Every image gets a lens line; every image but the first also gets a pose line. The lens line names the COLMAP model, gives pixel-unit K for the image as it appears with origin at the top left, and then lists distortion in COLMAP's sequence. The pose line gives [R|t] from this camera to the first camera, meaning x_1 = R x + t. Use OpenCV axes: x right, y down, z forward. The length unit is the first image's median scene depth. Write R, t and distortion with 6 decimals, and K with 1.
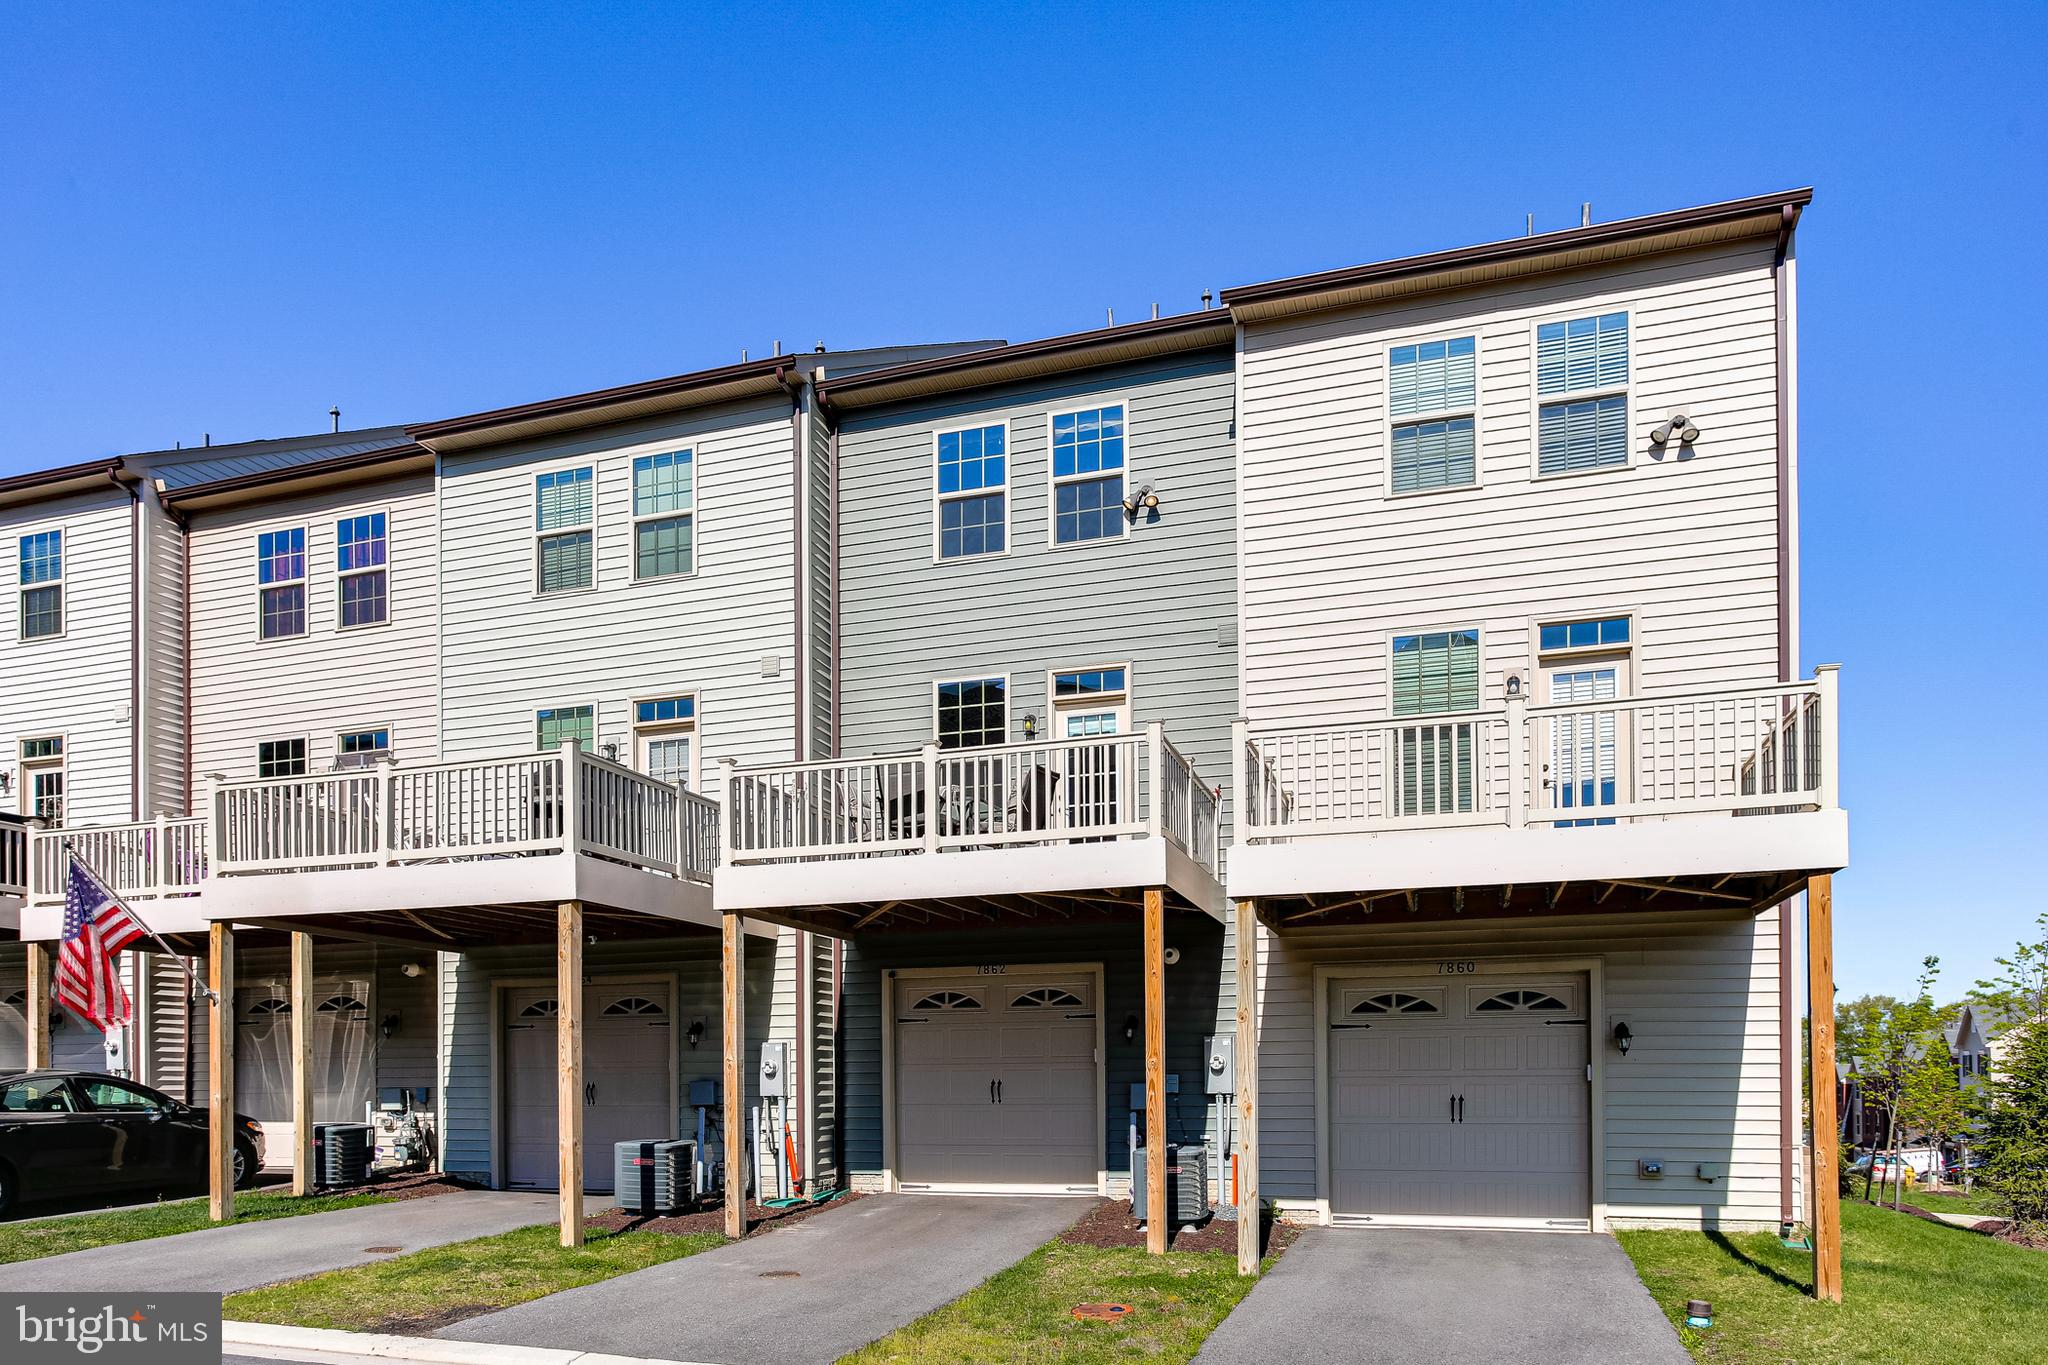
lens RADIAL K [[933.2, 0, 1029.1], [0, 933.2, 693.5], [0, 0, 1]] dist [-0.000929, 0.000650]
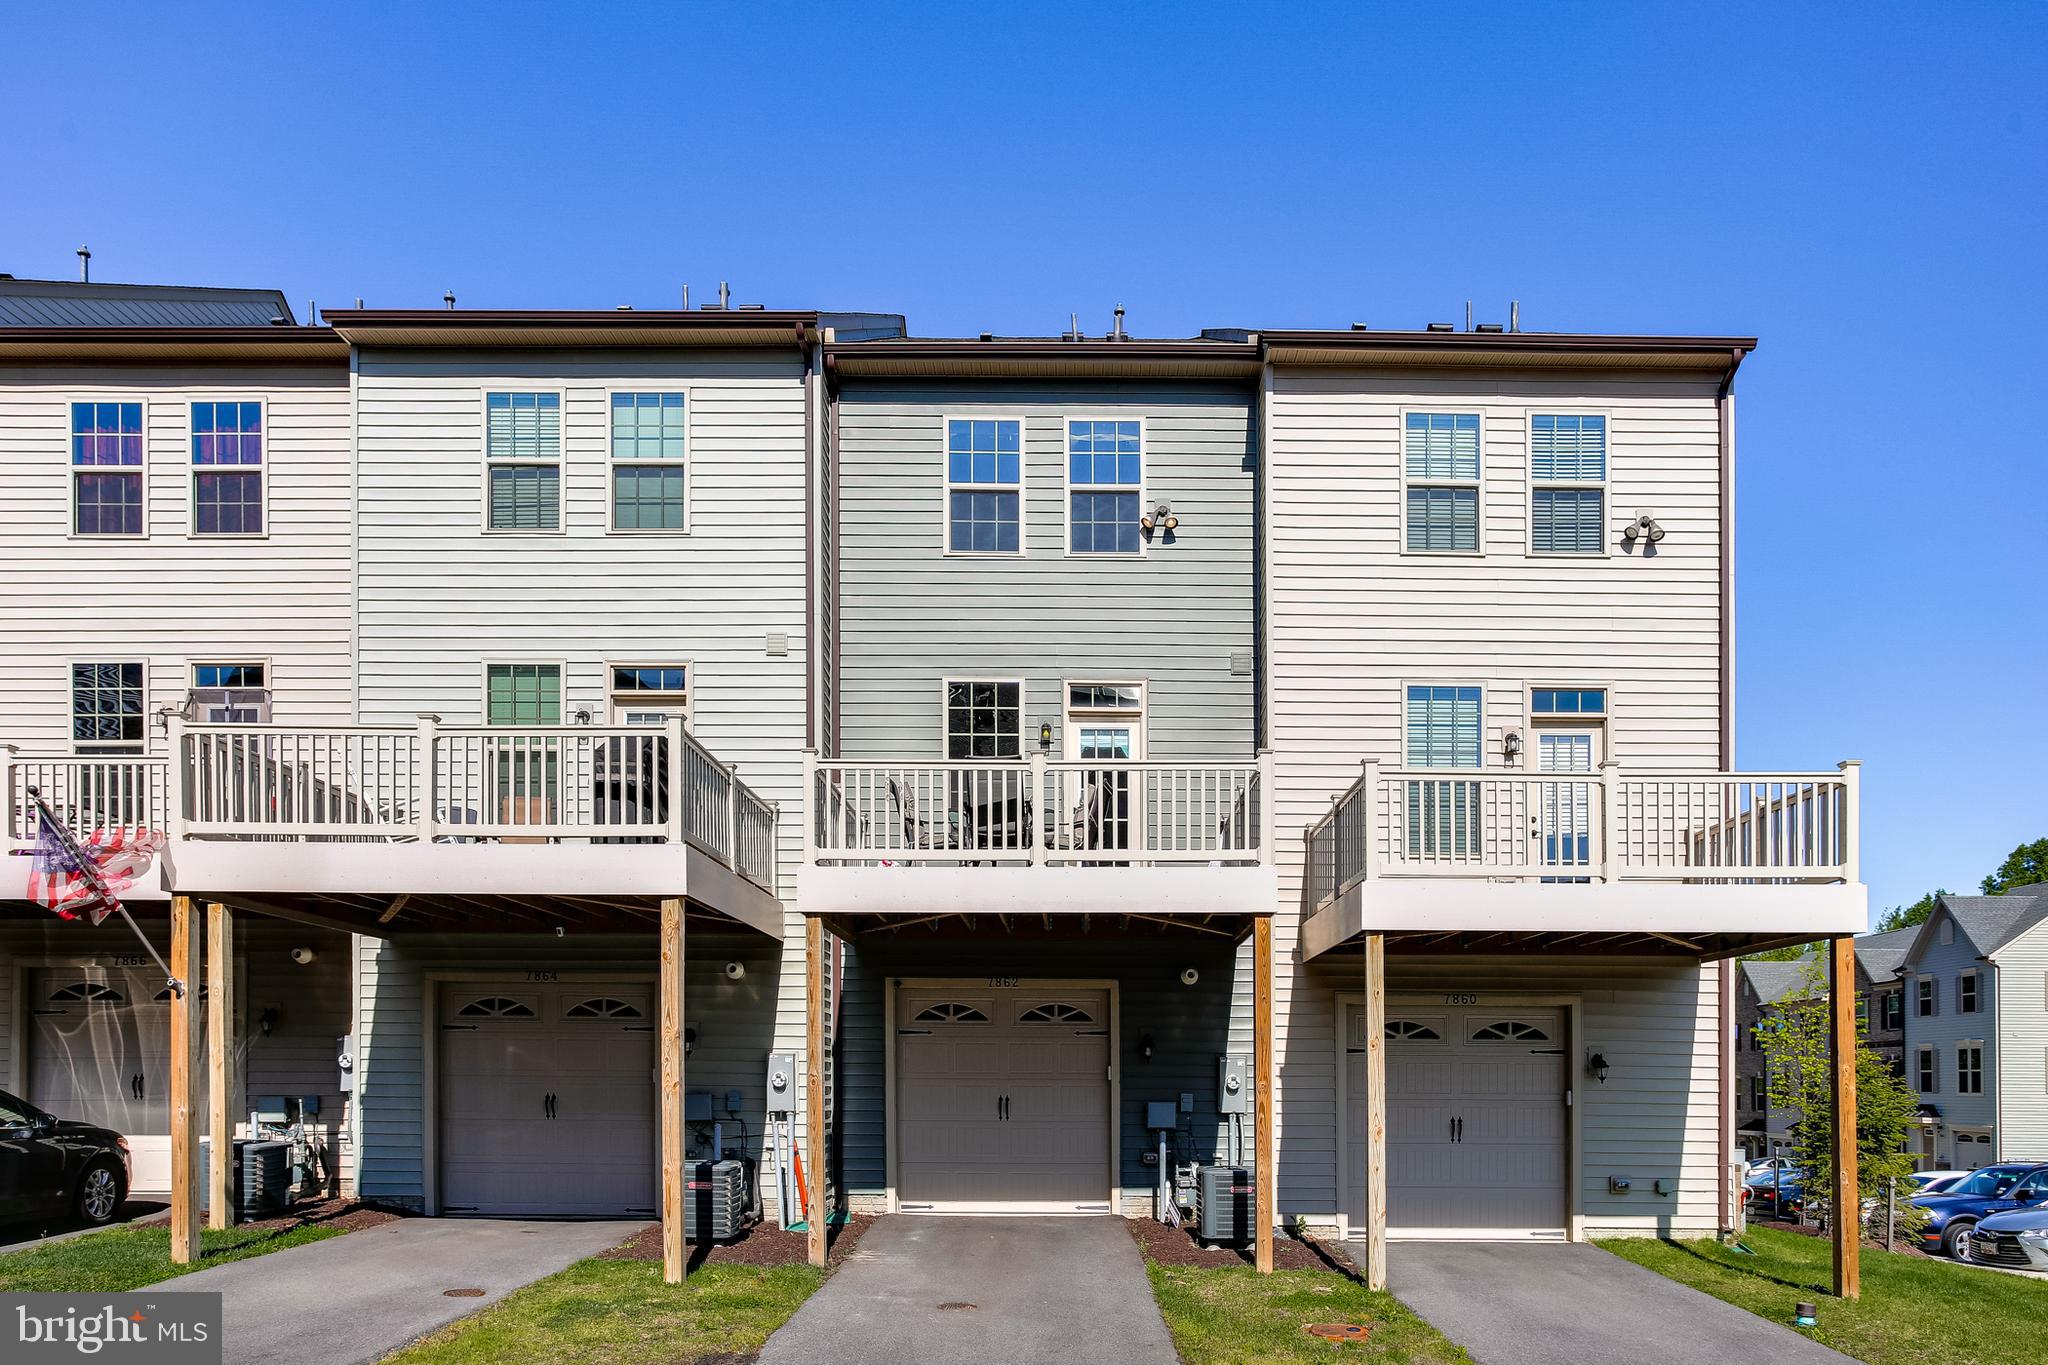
lens RADIAL K [[957.5, 0, 1035.7], [0, 957.5, 692.8], [0, 0, 1]] dist [-0.001024, 0.000859]
pose [[0.971663, 0.101932, 0.213262, -0.239971], [-0.102373, 0.994705, -0.009005, 0.000894], [-0.213051, -0.013082, 0.976954, 0.020421]]
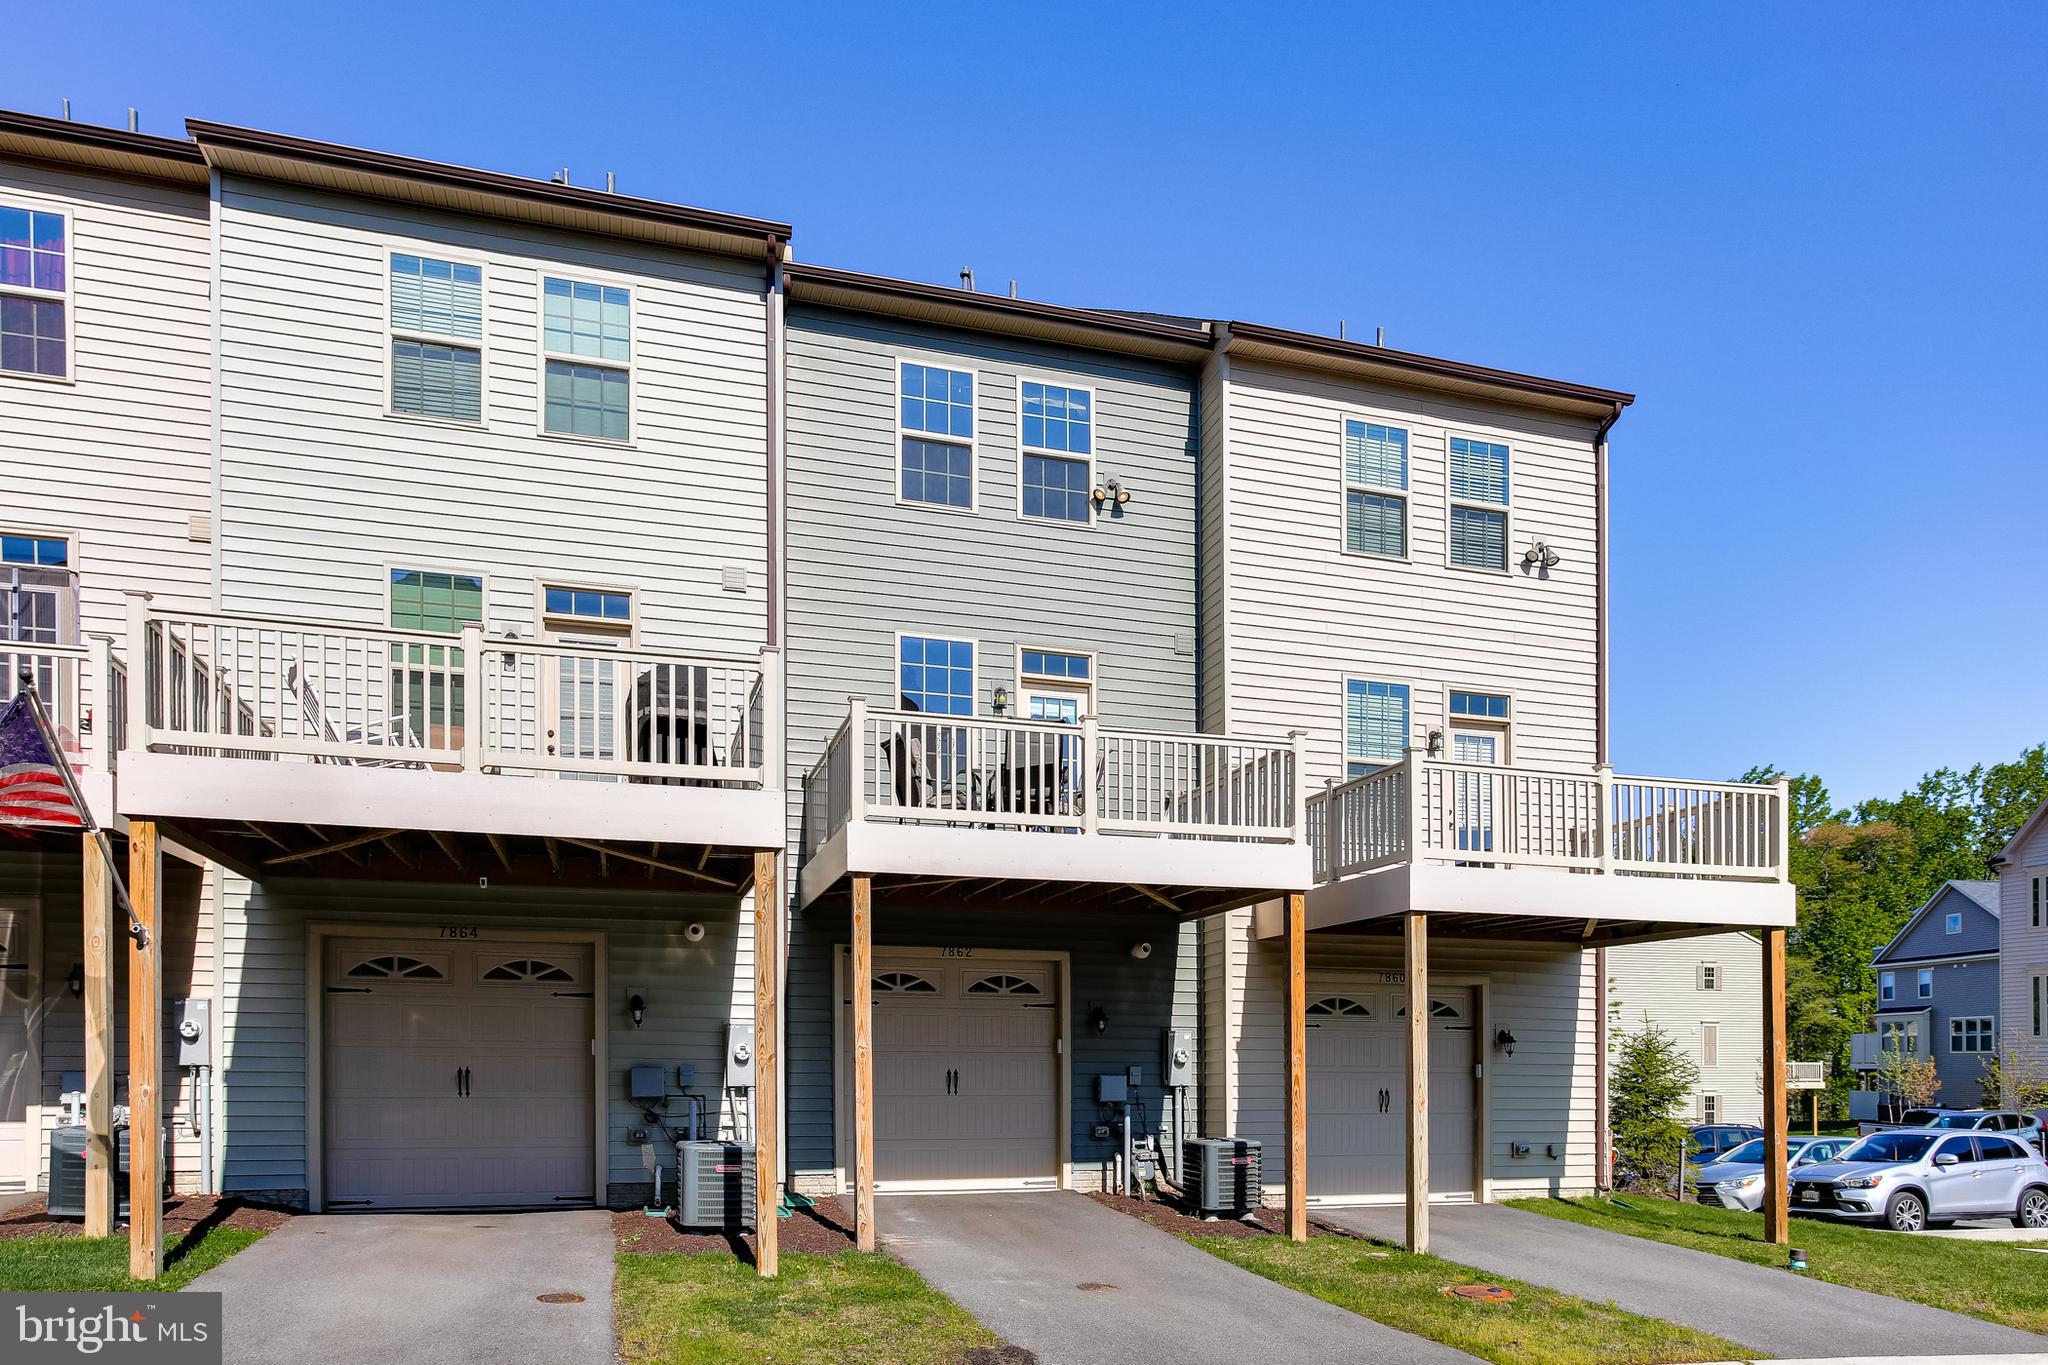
lens RADIAL K [[972.6, 0, 1003.1], [0, 972.6, 665.3], [0, 0, 1]] dist [-0.000735, 0.001369]
pose [[0.896157, 0.179406, 0.405851, -0.428726], [-0.181193, 0.982847, -0.034376, 0.036125], [-0.405057, -0.042731, 0.913292, 0.096036]]
